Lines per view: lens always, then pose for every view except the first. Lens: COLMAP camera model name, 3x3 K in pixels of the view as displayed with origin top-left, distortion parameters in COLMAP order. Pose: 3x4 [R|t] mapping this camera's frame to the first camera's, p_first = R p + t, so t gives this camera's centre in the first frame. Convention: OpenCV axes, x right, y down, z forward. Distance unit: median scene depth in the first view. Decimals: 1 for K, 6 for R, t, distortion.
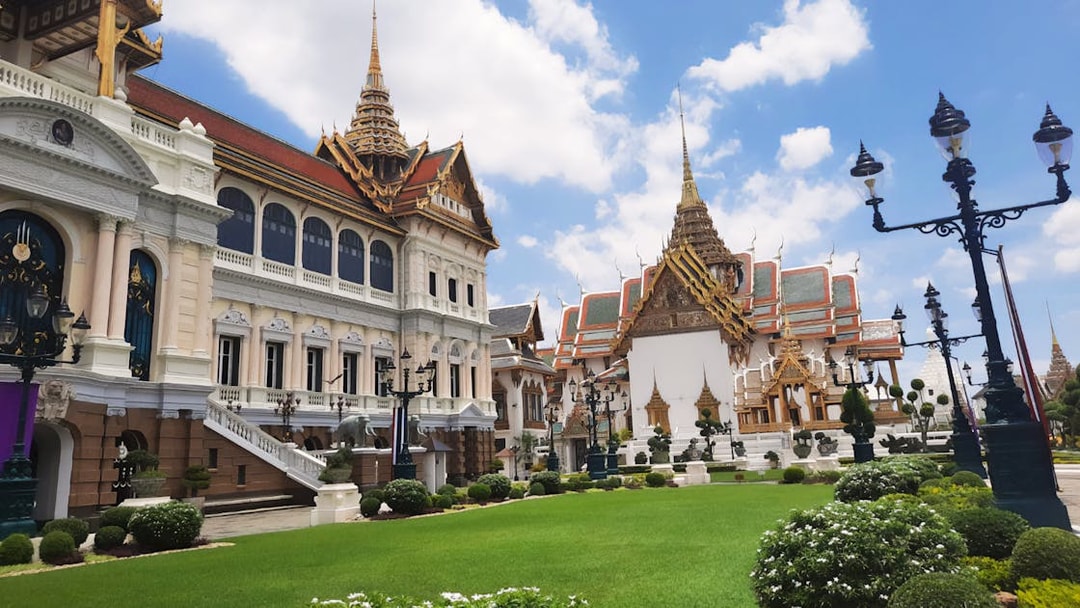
lens RADIAL K [[794.6, 0, 539.7], [0, 794.6, 275.3], [0, 0, 1]] dist [0.063379, -0.076966]
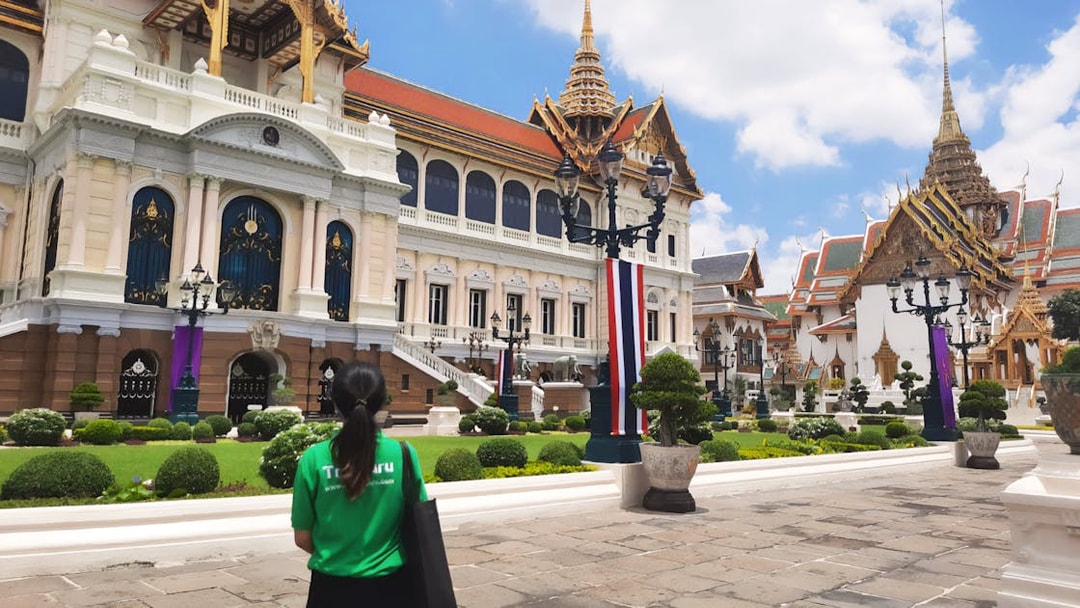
lens RADIAL K [[784.8, 0, 540.0], [0, 784.8, 304.0], [0, 0, 1]] dist [0.070589, -0.080146]
pose [[0.934937, 0.018821, -0.354313, 0.130406], [0.020766, 0.993978, 0.107595, -0.014533], [0.354205, -0.107953, 0.928916, -0.040944]]
